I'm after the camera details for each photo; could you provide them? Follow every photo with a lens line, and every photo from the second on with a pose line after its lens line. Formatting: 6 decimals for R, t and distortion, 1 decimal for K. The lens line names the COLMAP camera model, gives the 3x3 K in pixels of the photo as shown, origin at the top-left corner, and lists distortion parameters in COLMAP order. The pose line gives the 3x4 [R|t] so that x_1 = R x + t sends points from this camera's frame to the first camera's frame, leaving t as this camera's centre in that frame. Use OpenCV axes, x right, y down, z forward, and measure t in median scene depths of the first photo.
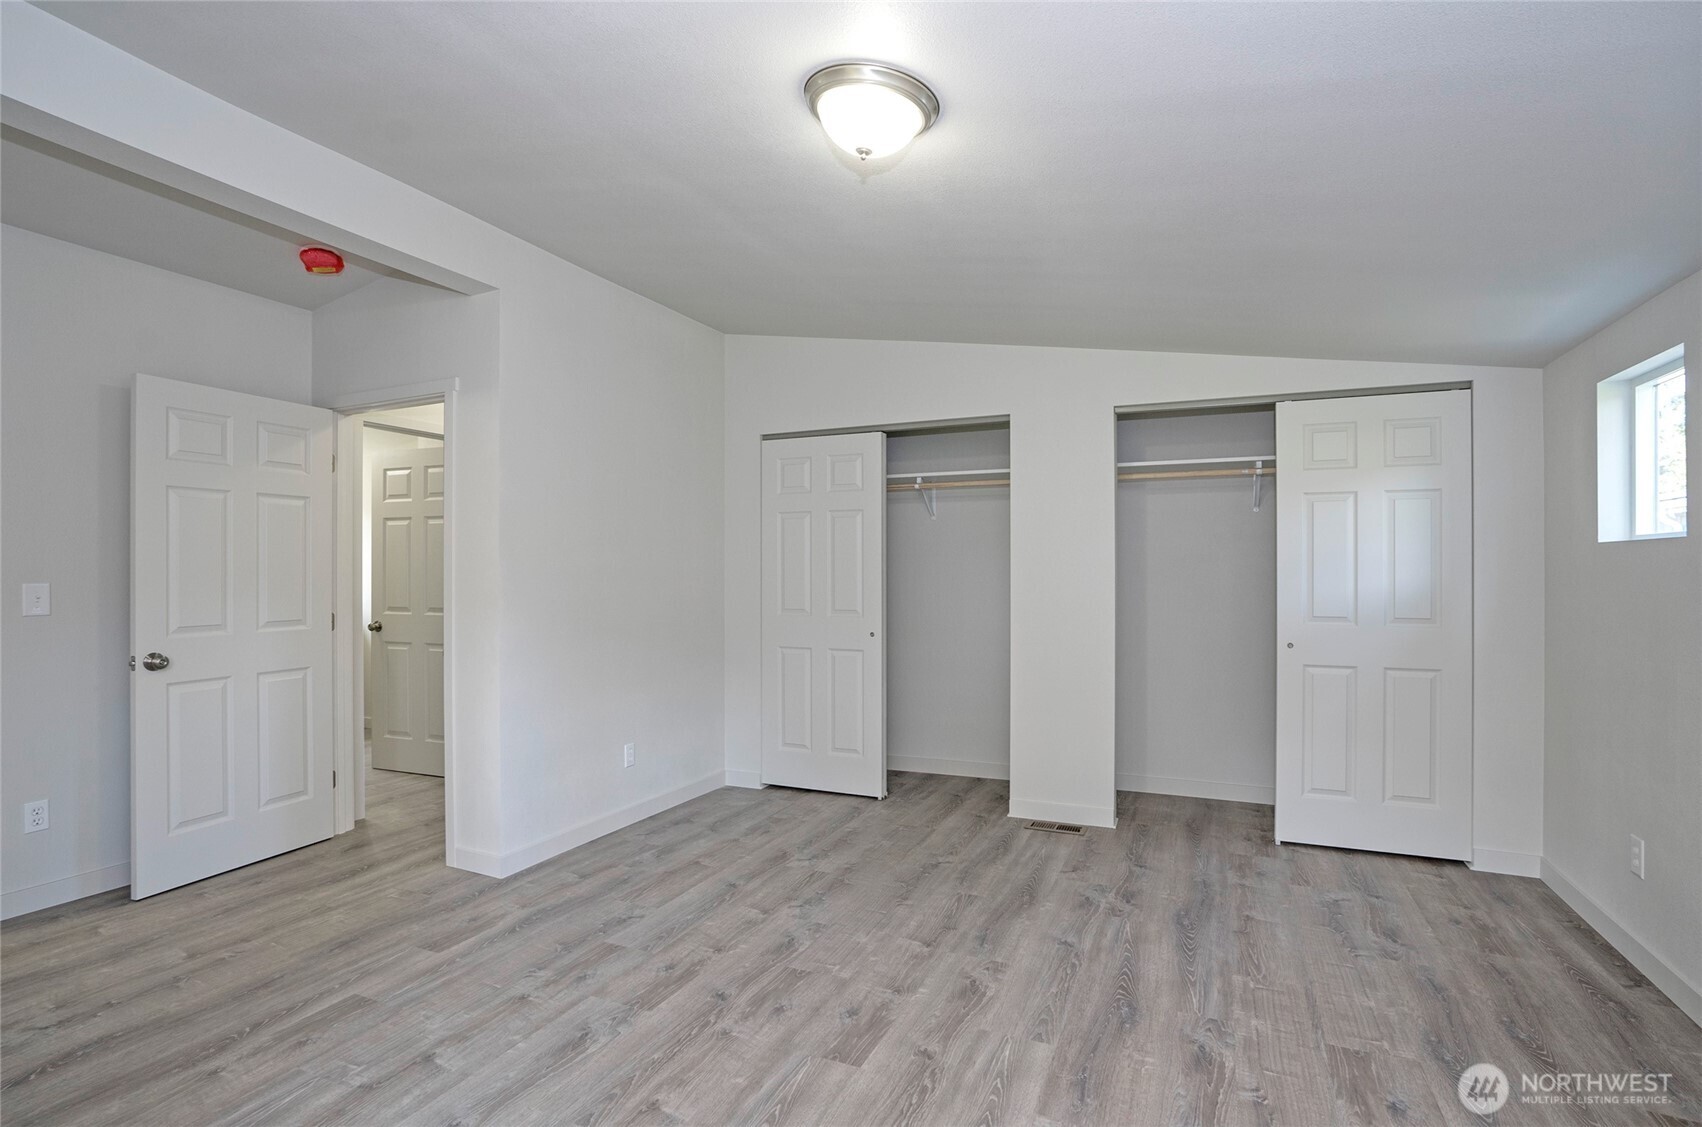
lens RADIAL K [[819.9, 0, 844.4], [0, 819.9, 559.6], [0, 0, 1]] dist [-0.052144, 0.025836]
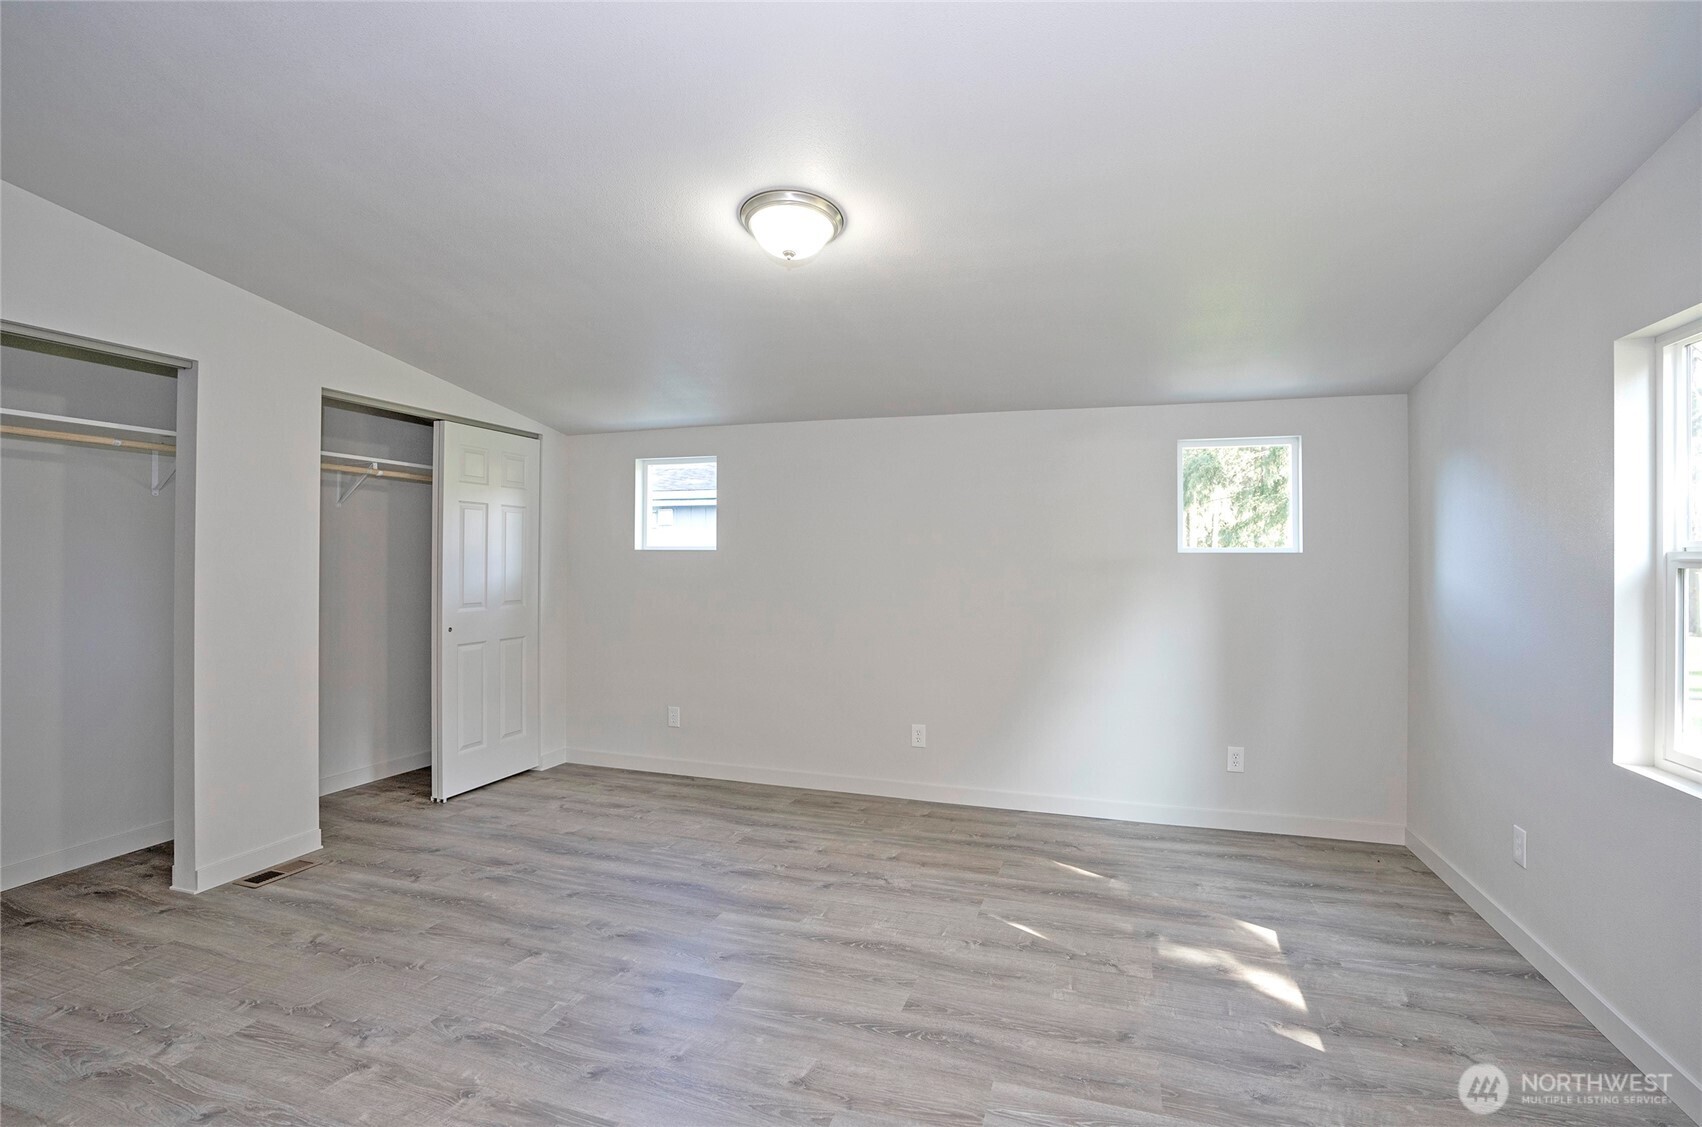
lens RADIAL K [[819.9, 0, 844.4], [0, 819.9, 559.6], [0, 0, 1]] dist [-0.052144, 0.025836]
pose [[-0.099095, -0.001835, 0.995076, -0.754029], [-0.021254, 0.999774, -0.000273, -0.009057], [-0.994851, -0.021176, -0.099112, 0.610567]]
